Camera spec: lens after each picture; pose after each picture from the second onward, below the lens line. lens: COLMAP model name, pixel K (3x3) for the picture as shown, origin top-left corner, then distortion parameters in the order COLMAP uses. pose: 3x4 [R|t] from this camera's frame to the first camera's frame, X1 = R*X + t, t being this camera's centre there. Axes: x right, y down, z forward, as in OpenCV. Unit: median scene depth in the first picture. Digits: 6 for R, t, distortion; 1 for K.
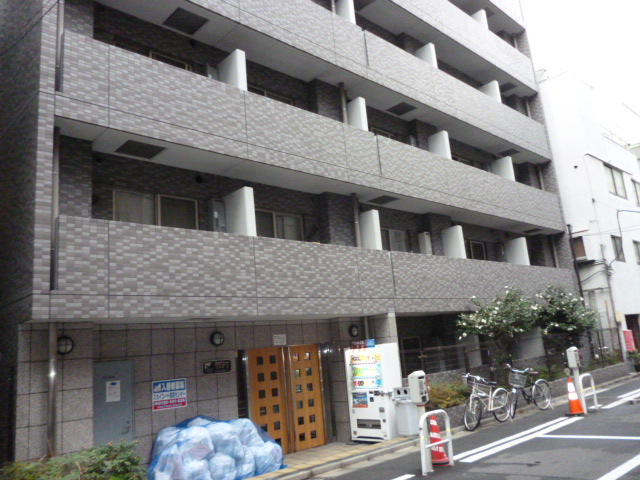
lens RADIAL K [[528.2, 0, 319.4], [0, 528.2, 239.6], [0, 0, 1]] dist [-0.027709, -0.000221]
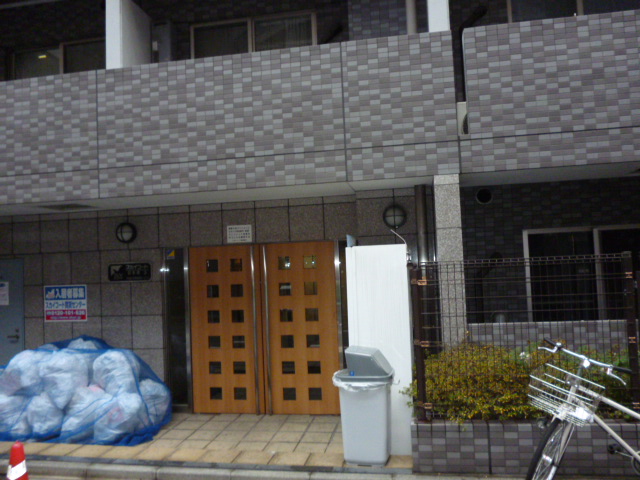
lens RADIAL K [[528.2, 0, 319.9], [0, 528.2, 238.7], [0, 0, 1]] dist [-0.027709, -0.000221]
pose [[0.596292, 0.022171, -0.802461, 0.499663], [0.155337, 0.977539, 0.142435, 0.131928], [0.787595, -0.209585, 0.579455, 0.770591]]
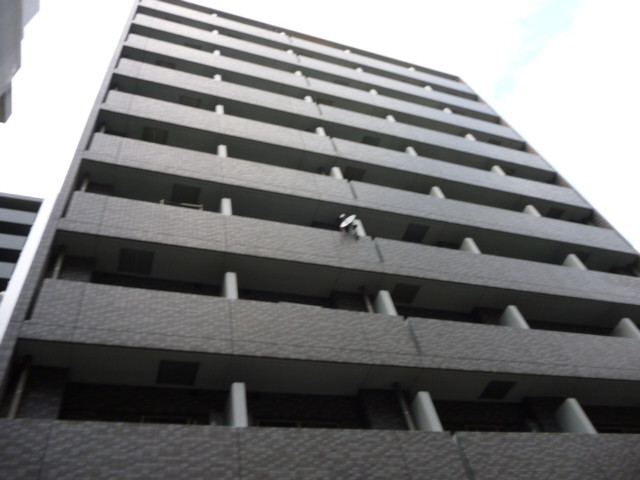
lens RADIAL K [[528.2, 0, 320.2], [0, 528.2, 238.2], [0, 0, 1]] dist [-0.027709, -0.000221]
pose [[0.898119, -0.385594, -0.211423, 0.284462], [0.183102, 0.765019, -0.617430, 0.019132], [0.399820, 0.515814, 0.757681, 0.320878]]
